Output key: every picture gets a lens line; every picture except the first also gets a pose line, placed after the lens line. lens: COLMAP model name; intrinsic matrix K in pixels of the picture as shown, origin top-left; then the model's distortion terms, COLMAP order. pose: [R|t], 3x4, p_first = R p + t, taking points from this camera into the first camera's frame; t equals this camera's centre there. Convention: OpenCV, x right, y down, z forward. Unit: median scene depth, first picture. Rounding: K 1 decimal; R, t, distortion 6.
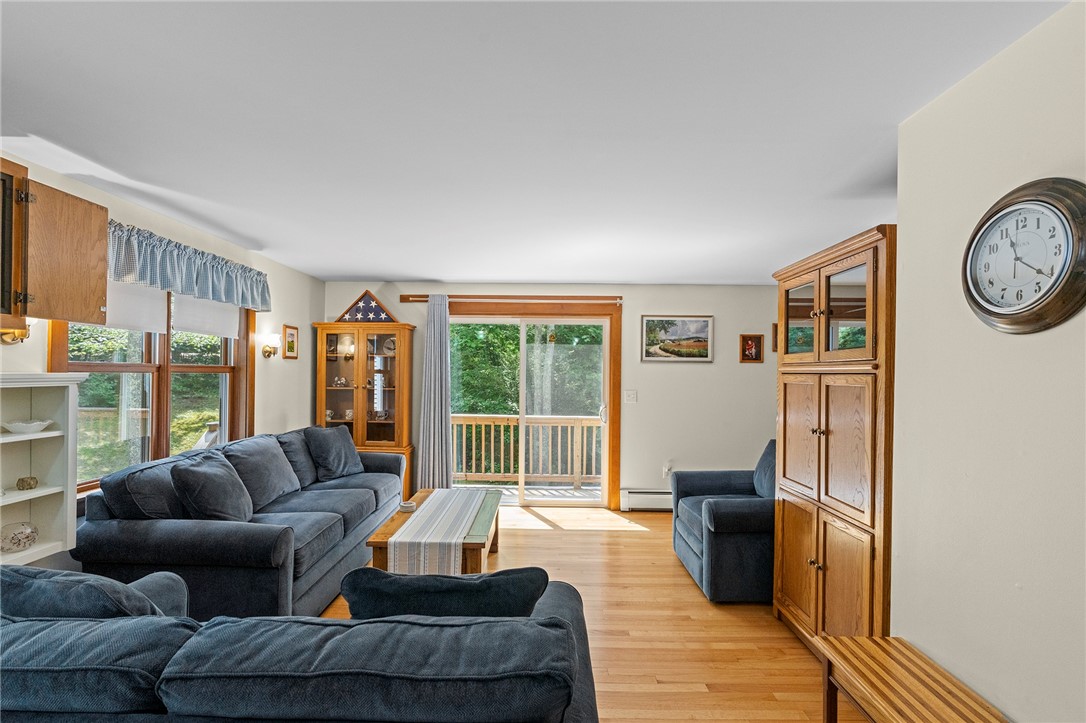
lens RADIAL K [[492.1, 0, 537.7], [0, 492.1, 373.6], [0, 0, 1]] dist [-0.012346, 0.003551]
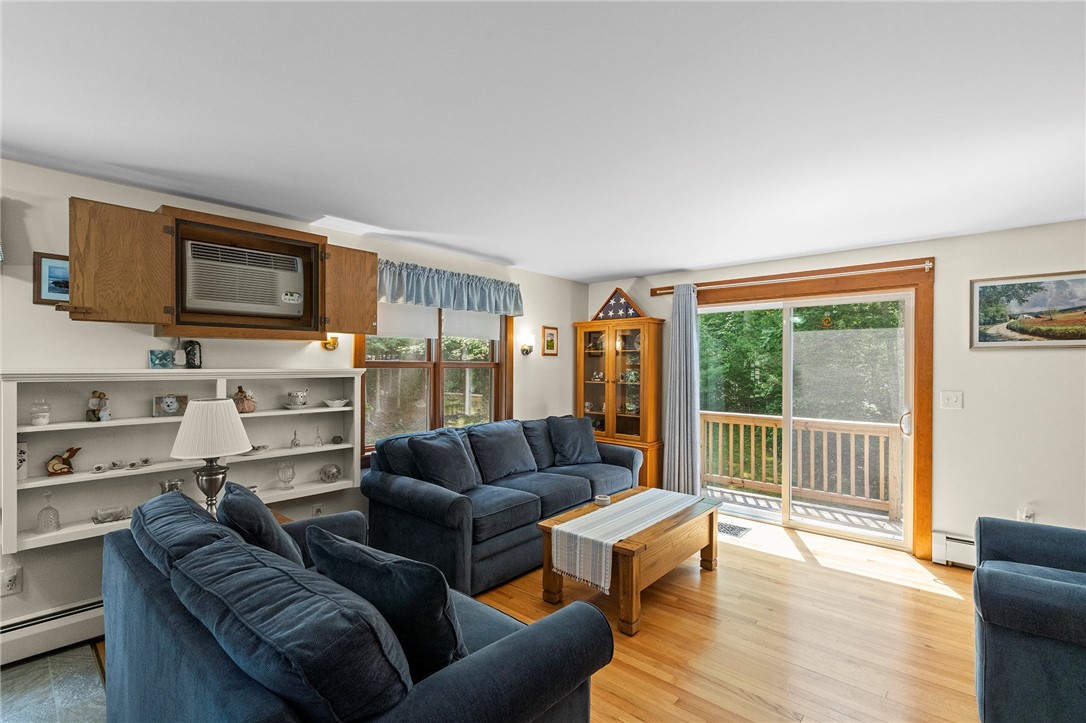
lens RADIAL K [[492.1, 0, 536.9], [0, 492.1, 368.3], [0, 0, 1]] dist [-0.012346, 0.003551]
pose [[0.758693, -0.004765, -0.651431, 0.199744], [0.003681, 0.999989, -0.003028, 0.002295], [0.651438, -0.000100, 0.758702, 0.102529]]
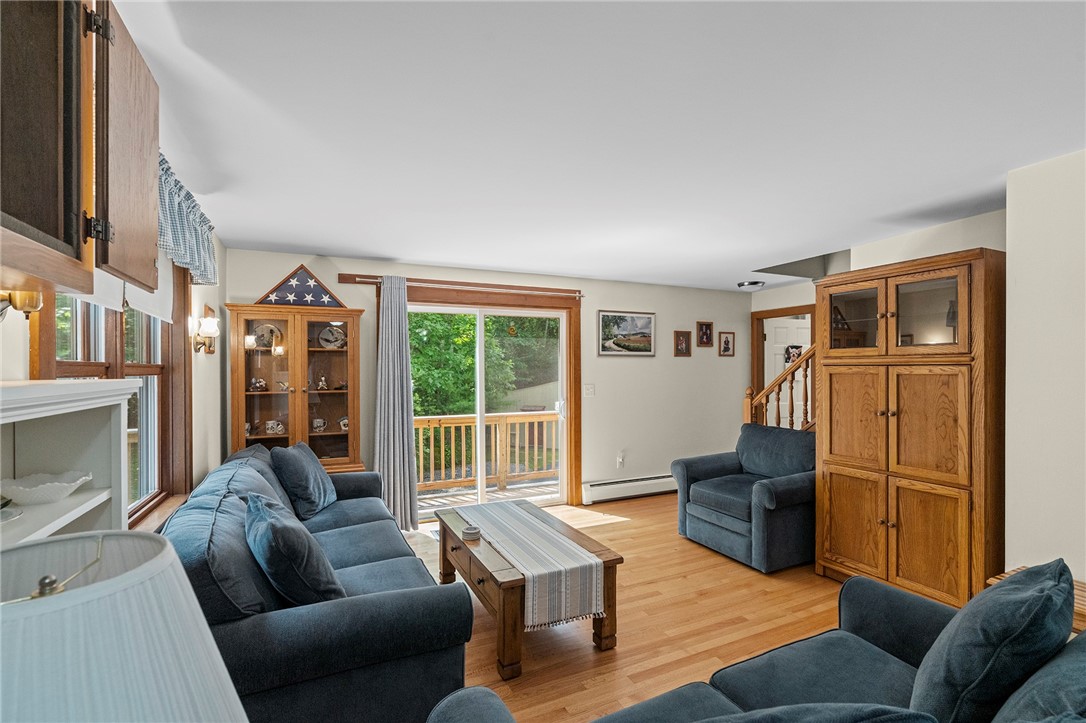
lens RADIAL K [[492.1, 0, 536.2], [0, 492.1, 372.5], [0, 0, 1]] dist [-0.012346, 0.003551]
pose [[0.898011, -0.018545, 0.439583, -0.359817], [0.014463, 0.999816, 0.012633, -0.004552], [-0.439736, -0.004987, 0.898113, 0.147086]]
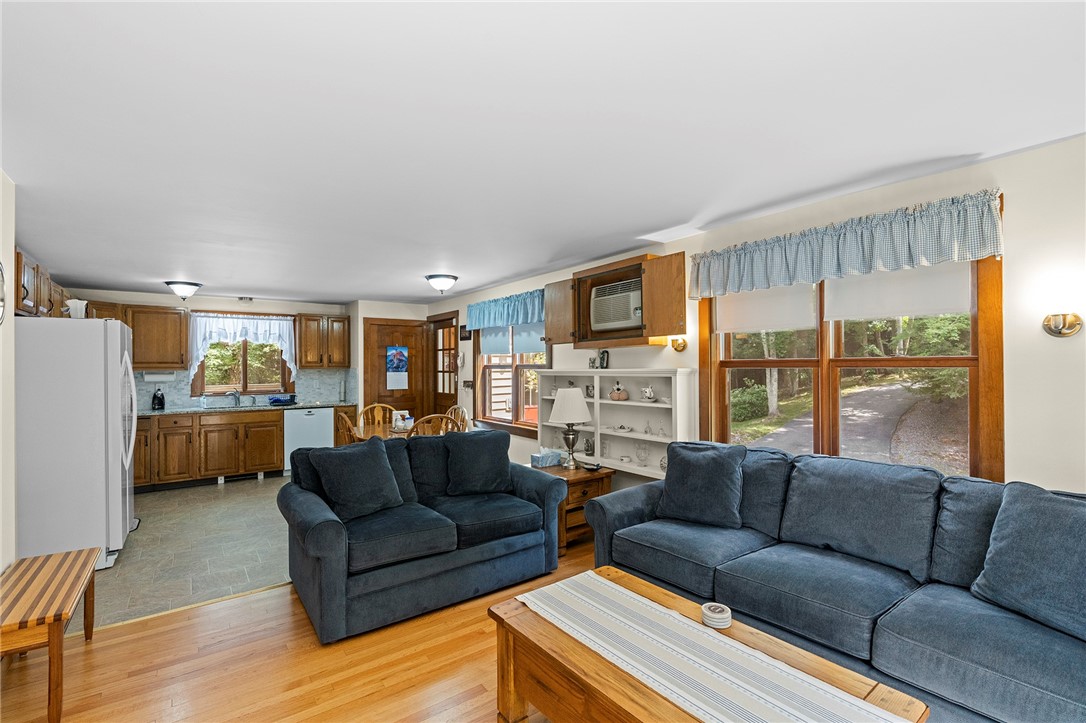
lens RADIAL K [[492.1, 0, 543.4], [0, 492.1, 363.2], [0, 0, 1]] dist [-0.012346, 0.003551]
pose [[-0.793055, -0.013011, -0.609011, 0.146459], [-0.004910, 0.999876, -0.014968, 0.003132], [0.609130, -0.008881, -0.793021, 0.902602]]
